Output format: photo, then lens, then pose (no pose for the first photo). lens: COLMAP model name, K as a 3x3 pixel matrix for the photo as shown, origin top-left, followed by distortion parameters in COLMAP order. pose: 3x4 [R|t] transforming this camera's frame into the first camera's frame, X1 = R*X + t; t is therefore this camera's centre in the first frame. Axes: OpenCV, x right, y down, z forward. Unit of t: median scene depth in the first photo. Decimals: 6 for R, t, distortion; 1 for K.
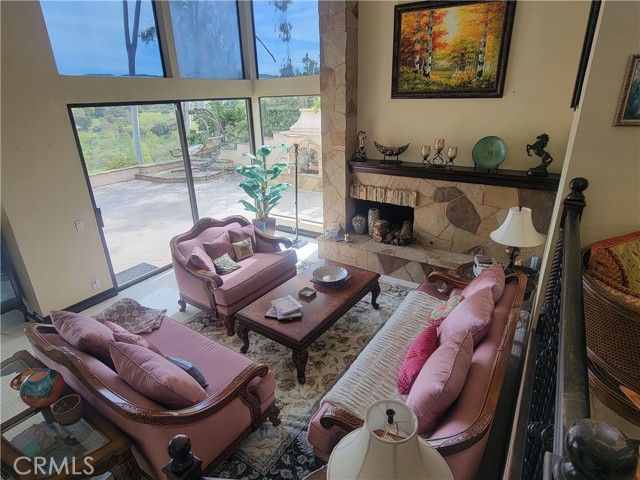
lens RADIAL K [[368.1, 0, 317.3], [0, 368.1, 242.7], [0, 0, 1]] dist [0.005583, -0.000950]
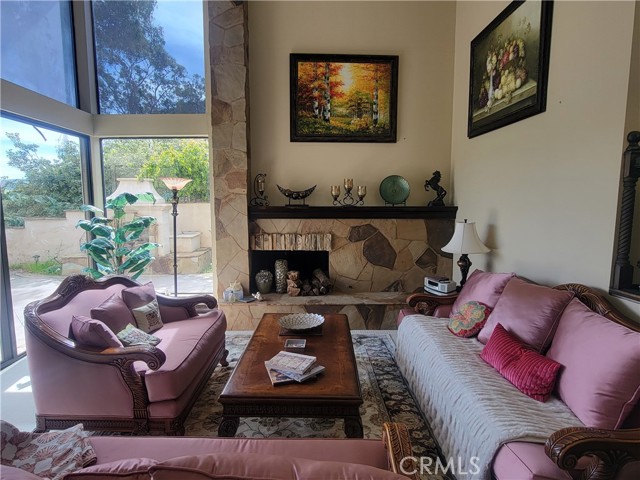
lens RADIAL K [[368.1, 0, 321.8], [0, 368.1, 242.9], [0, 0, 1]] dist [0.005583, -0.000950]
pose [[0.823609, -0.040305, 0.565725, -0.302183], [0.193100, 0.957806, -0.212885, 0.085660], [-0.533274, 0.284576, 0.796640, 0.283654]]
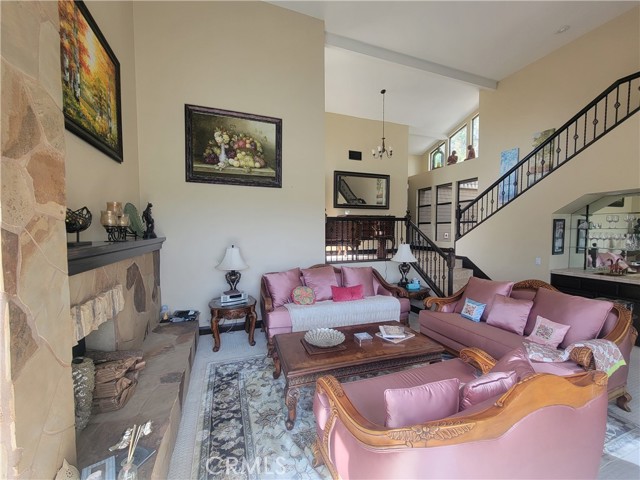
lens RADIAL K [[260.1, 0, 323.3], [0, 260.1, 243.1], [0, 0, 1]] dist [-0.007331, 0.001552]
pose [[-0.800322, -0.006140, 0.599539, -0.281687], [0.242985, 0.910830, 0.333688, -0.274904], [-0.548127, 0.412737, -0.727465, 1.158940]]
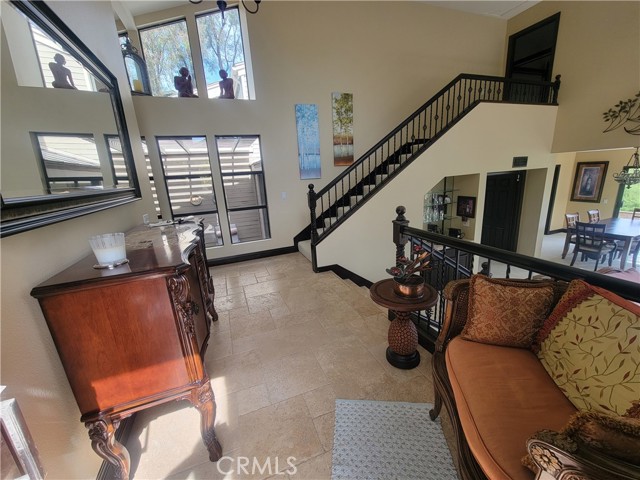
lens RADIAL K [[260.1, 0, 320.6], [0, 260.1, 241.5], [0, 0, 1]] dist [-0.007331, 0.001552]
pose [[-0.590929, 0.260373, -0.763550, 0.528396], [-0.229321, 0.853222, 0.468428, -0.076229], [0.773443, 0.451906, -0.444484, 0.230199]]
